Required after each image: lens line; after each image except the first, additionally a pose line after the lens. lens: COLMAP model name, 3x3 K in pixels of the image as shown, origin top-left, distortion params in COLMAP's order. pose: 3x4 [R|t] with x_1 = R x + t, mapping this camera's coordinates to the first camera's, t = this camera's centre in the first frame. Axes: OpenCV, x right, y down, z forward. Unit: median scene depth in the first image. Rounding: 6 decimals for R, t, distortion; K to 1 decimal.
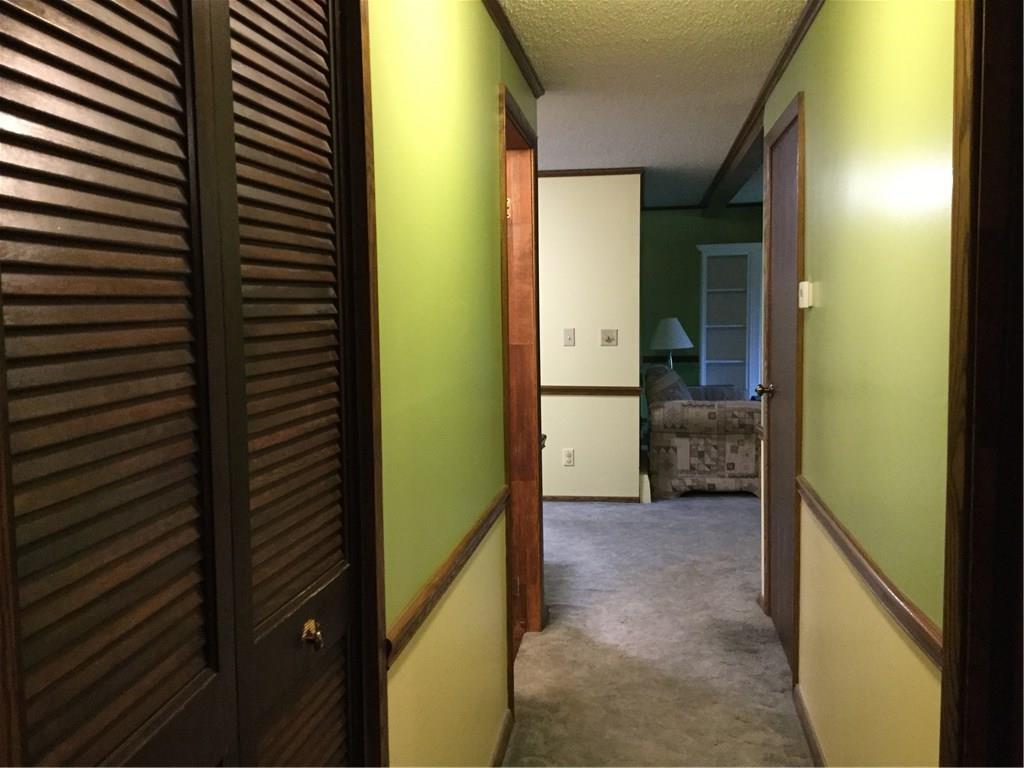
lens RADIAL K [[924.6, 0, 514.4], [0, 924.6, 382.8], [0, 0, 1]] dist [0.055834, -0.116829]
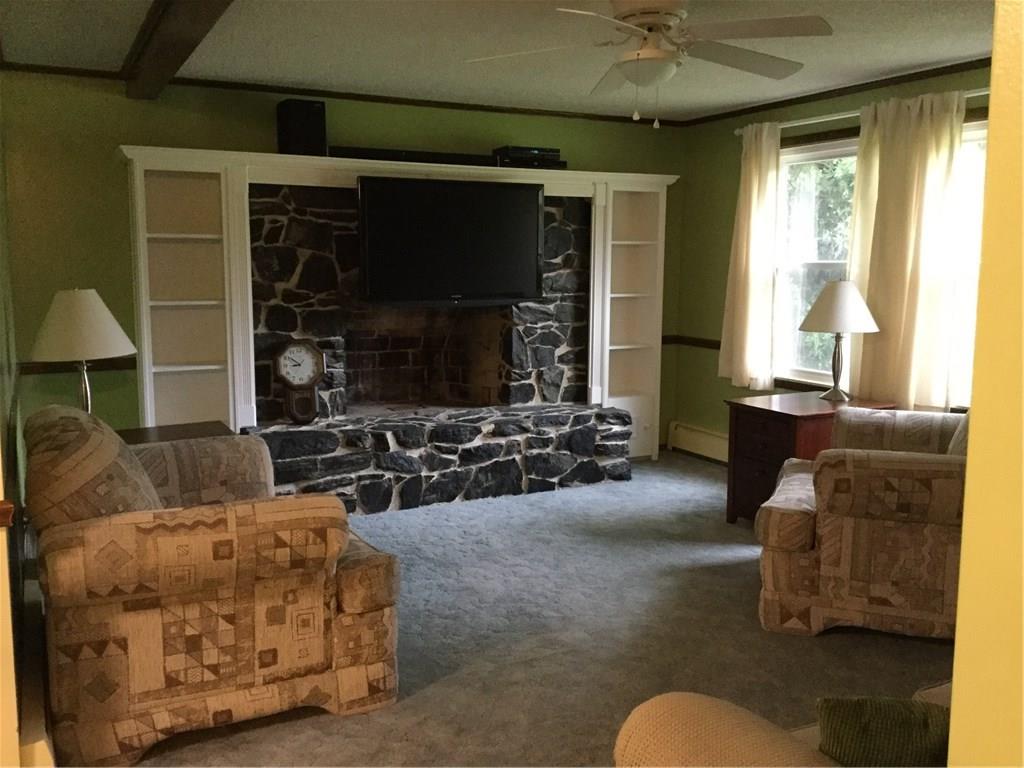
lens RADIAL K [[927.1, 0, 512.0], [0, 927.1, 384.0], [0, 0, 1]] dist [0.063865, -0.142352]
pose [[0.813204, -0.052413, 0.579613, 0.088593], [0.030969, 0.998422, 0.046834, -0.046188], [-0.581154, -0.020136, 0.813545, 0.605071]]
